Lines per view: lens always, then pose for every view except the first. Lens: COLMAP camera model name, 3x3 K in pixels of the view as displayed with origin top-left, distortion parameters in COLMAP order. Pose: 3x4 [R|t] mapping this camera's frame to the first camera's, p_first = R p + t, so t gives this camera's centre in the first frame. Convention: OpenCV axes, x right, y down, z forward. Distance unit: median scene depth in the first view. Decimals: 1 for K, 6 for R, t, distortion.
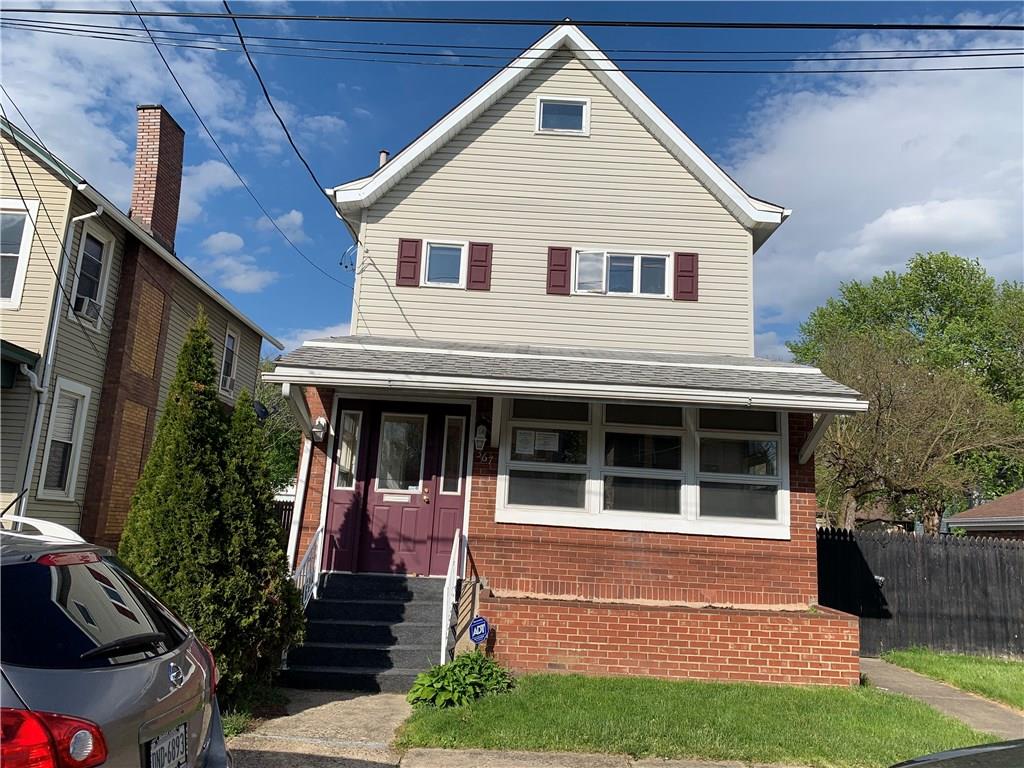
lens RADIAL K [[778.7, 0, 507.4], [0, 778.7, 383.5], [0, 0, 1]] dist [0.035485, -0.034671]
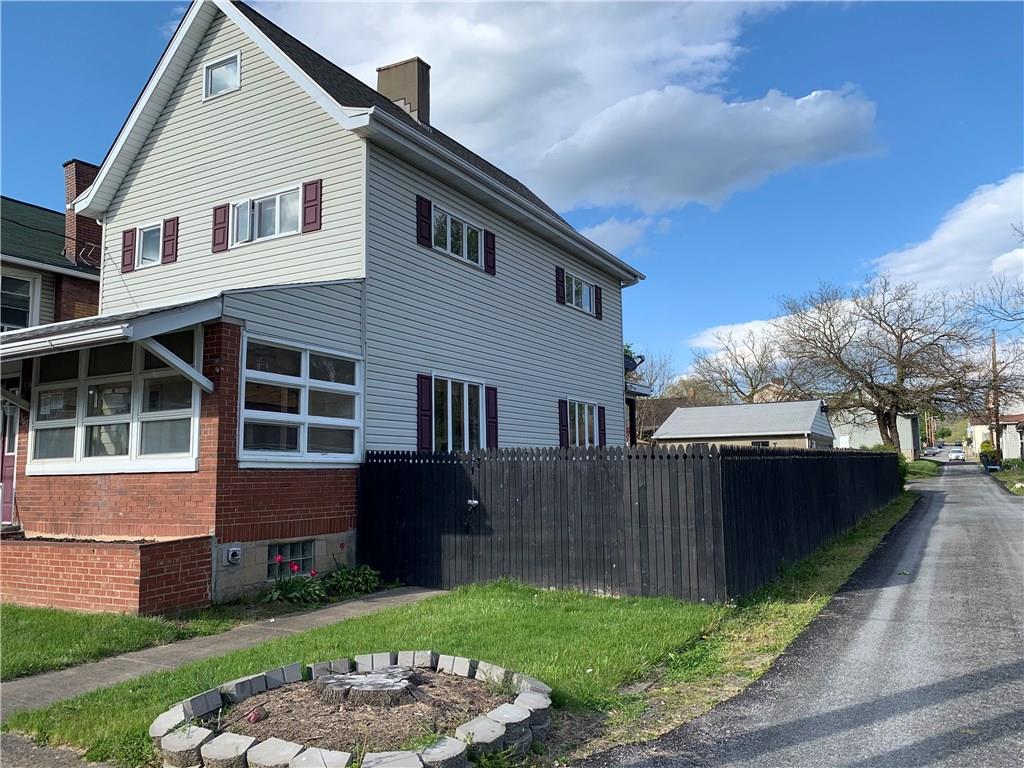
lens RADIAL K [[778.7, 0, 507.7], [0, 778.7, 385.2], [0, 0, 1]] dist [0.035485, -0.034671]
pose [[0.860892, -0.122752, -0.493759, 1.103151], [0.155919, 0.987418, 0.026373, 0.117294], [0.484309, -0.099690, 0.869199, 0.314819]]
